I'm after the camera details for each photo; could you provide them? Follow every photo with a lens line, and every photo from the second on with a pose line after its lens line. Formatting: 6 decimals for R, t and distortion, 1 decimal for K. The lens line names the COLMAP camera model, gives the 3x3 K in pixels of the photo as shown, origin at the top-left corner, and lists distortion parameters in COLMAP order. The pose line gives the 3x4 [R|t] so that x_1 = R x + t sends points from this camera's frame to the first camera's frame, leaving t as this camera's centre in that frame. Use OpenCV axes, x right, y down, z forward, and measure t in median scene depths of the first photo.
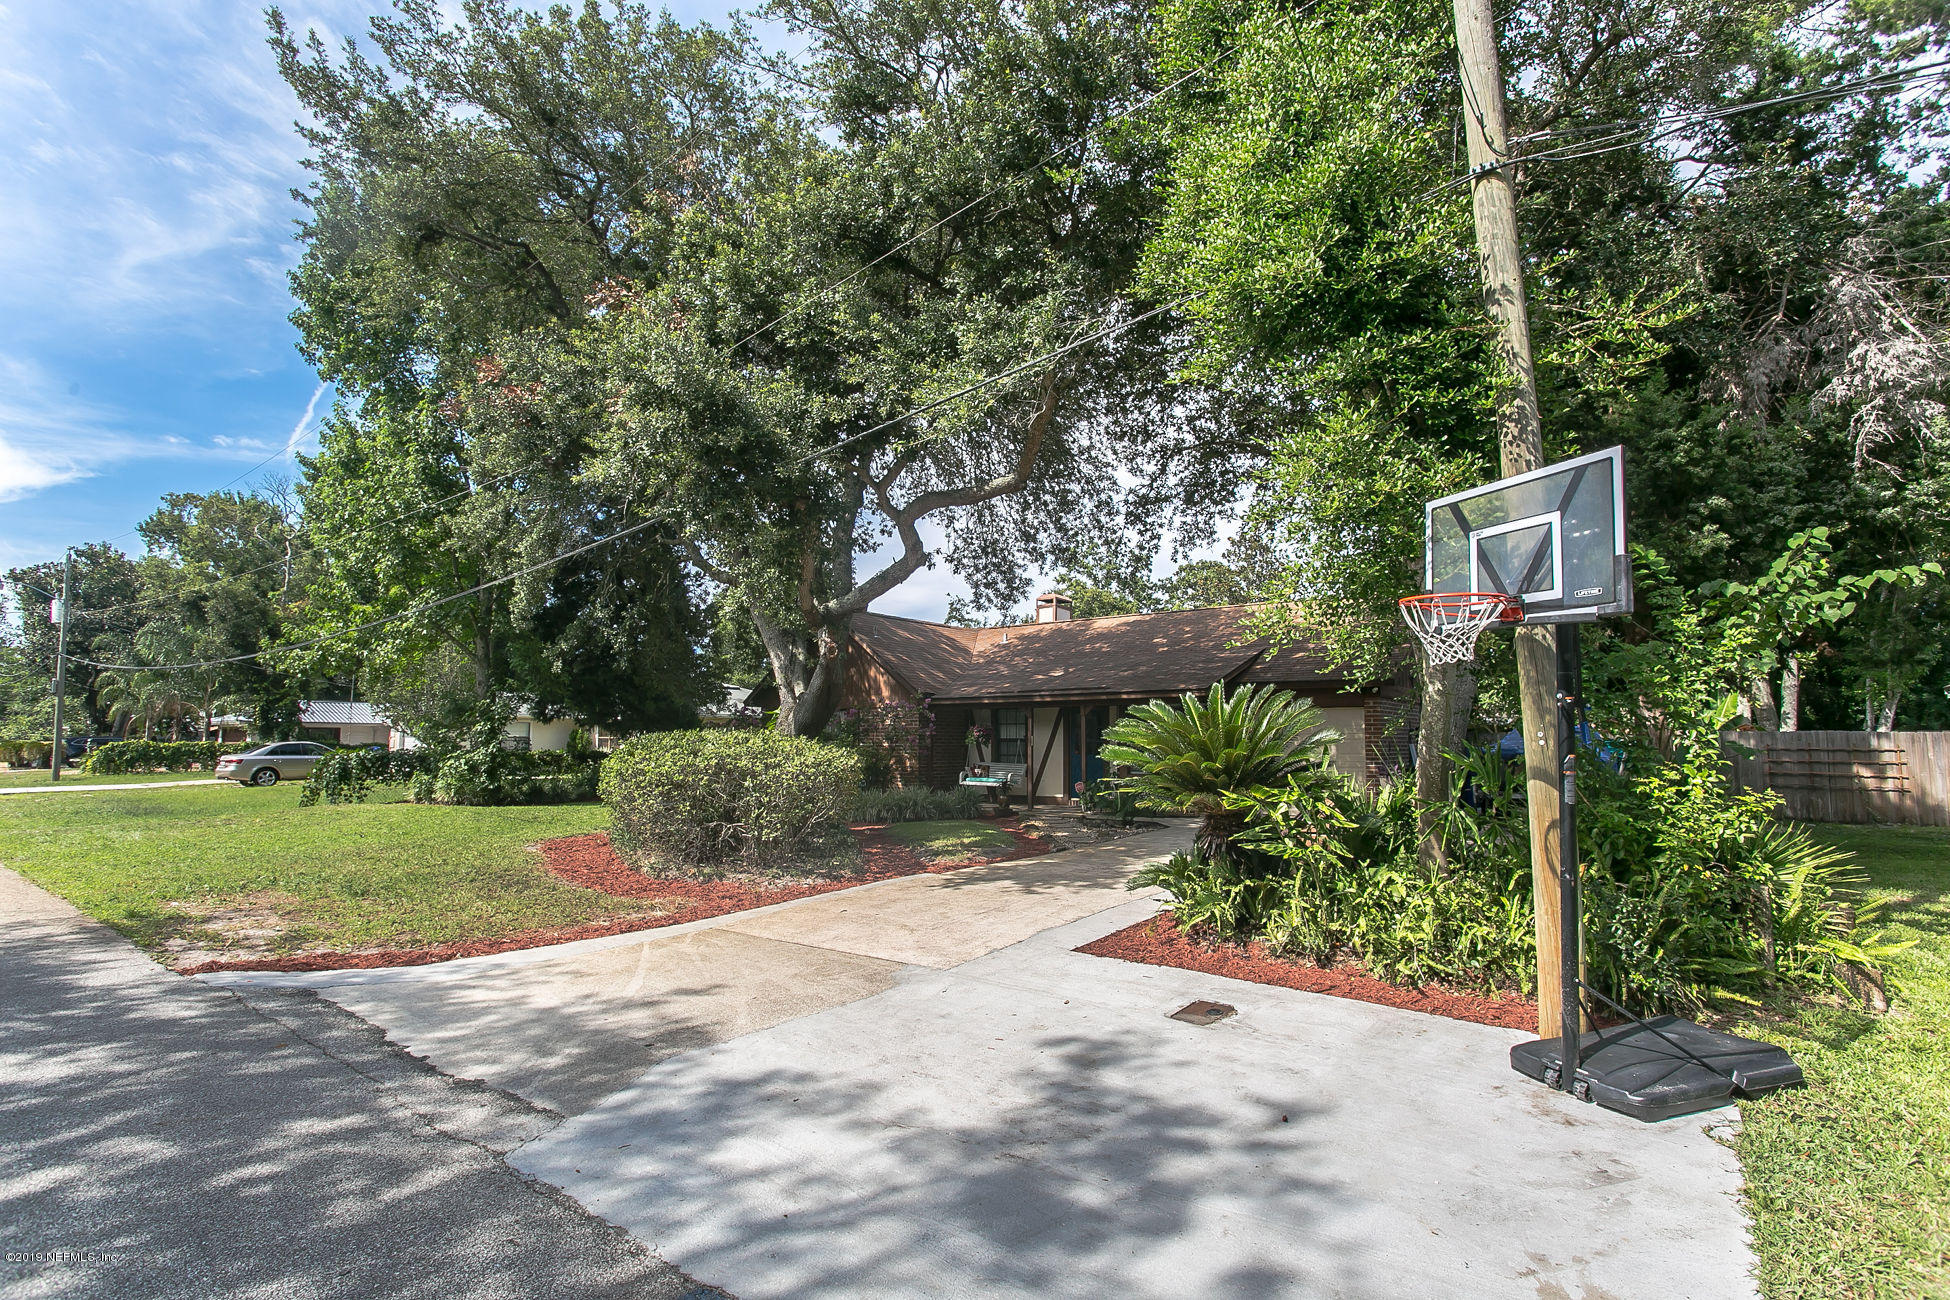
lens RADIAL K [[993.8, 0, 975.0], [0, 993.8, 650.0], [0, 0, 1]] dist [-0.002233, 0.000053]
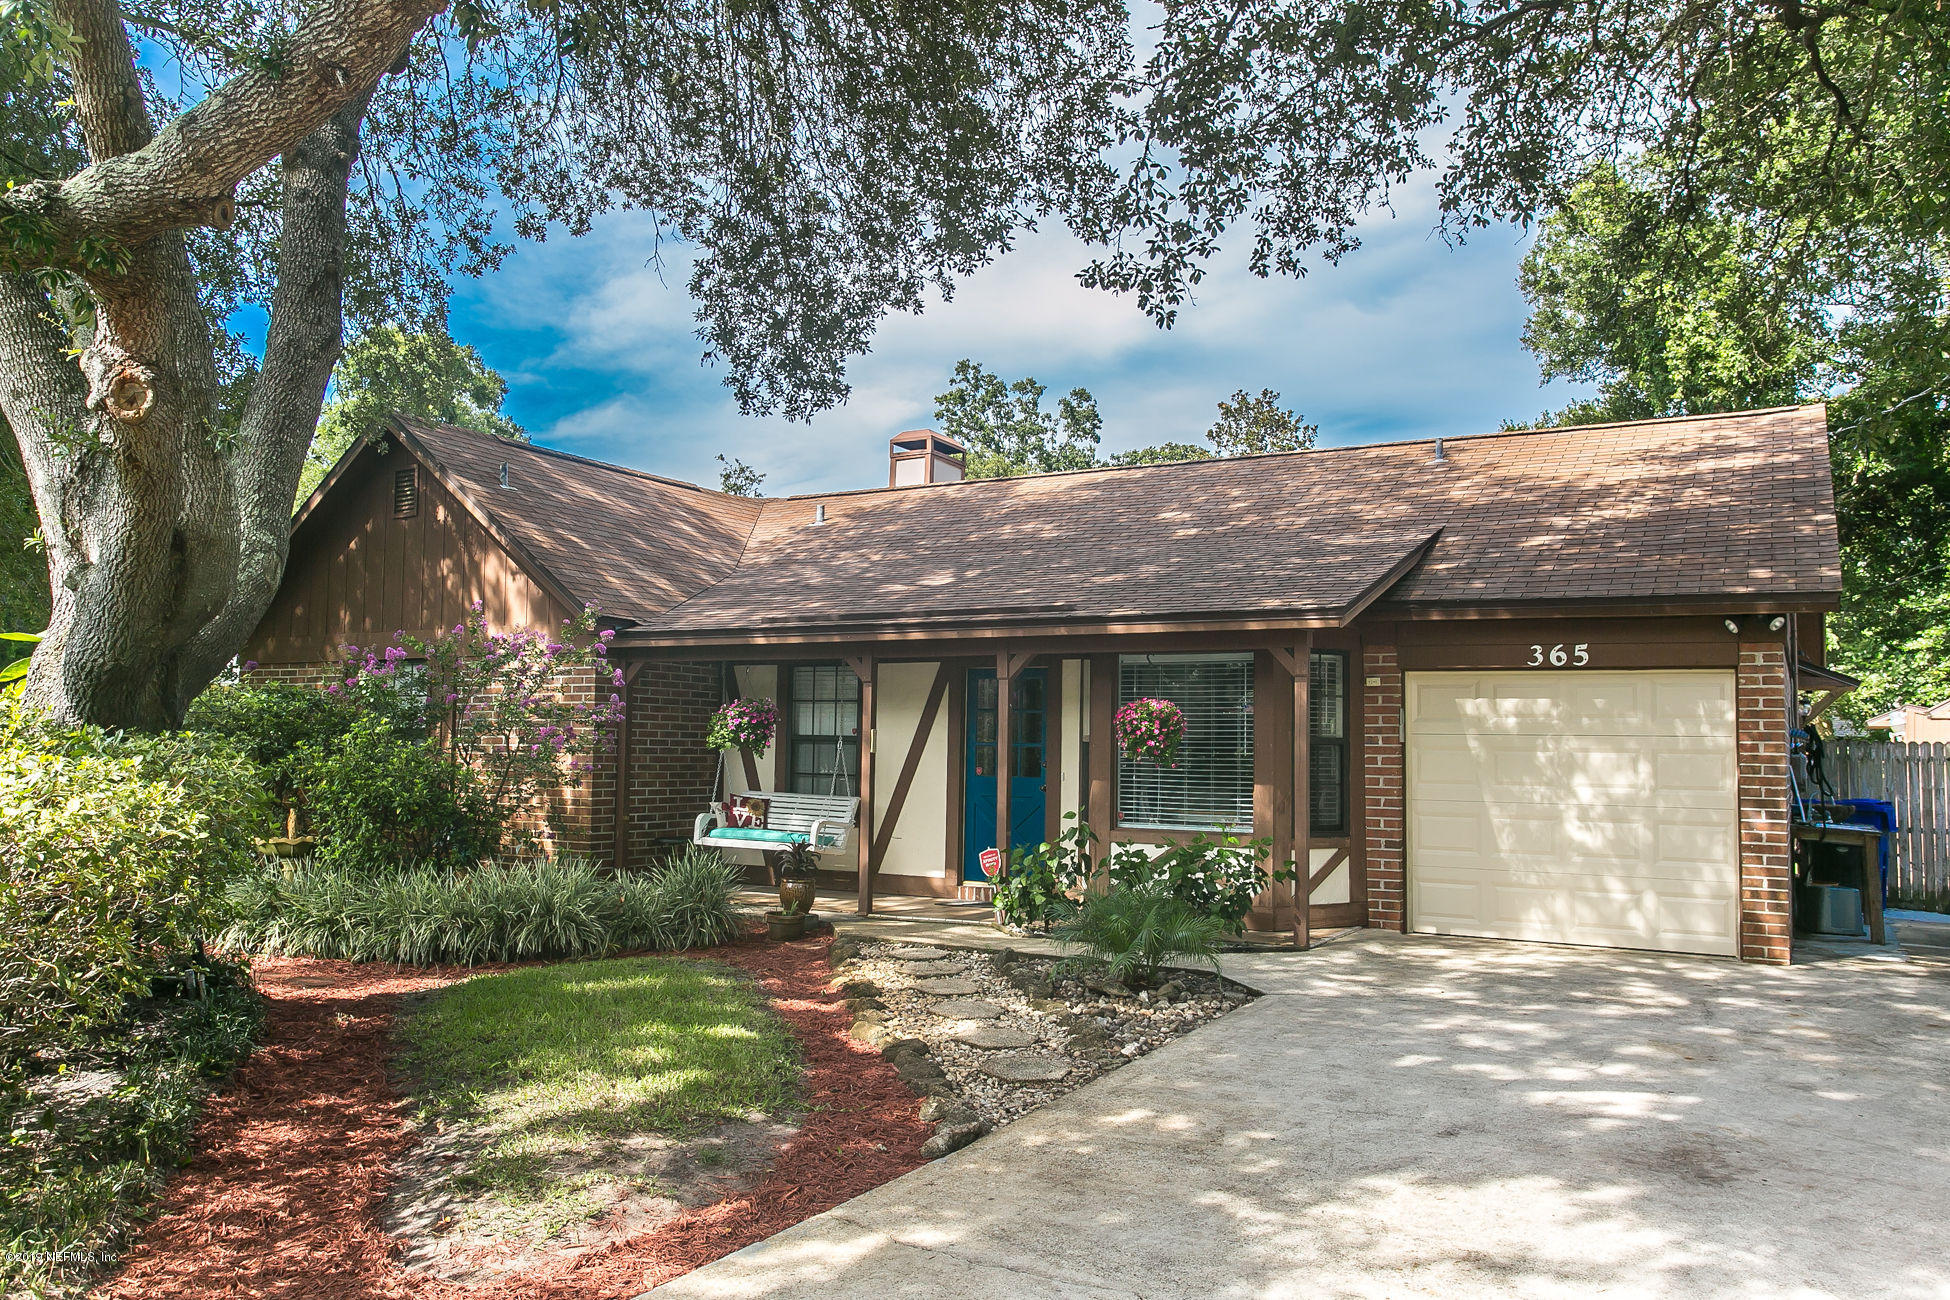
lens RADIAL K [[1552.4, 0, 975.0], [0, 1552.4, 650.0], [0, 0, 1]] dist [-0.002983, 0.000215]
pose [[0.992732, 0.022601, 0.118201, 0.021771], [-0.026240, 0.999225, 0.029328, 0.032831], [-0.117447, -0.032216, 0.992556, 0.348978]]
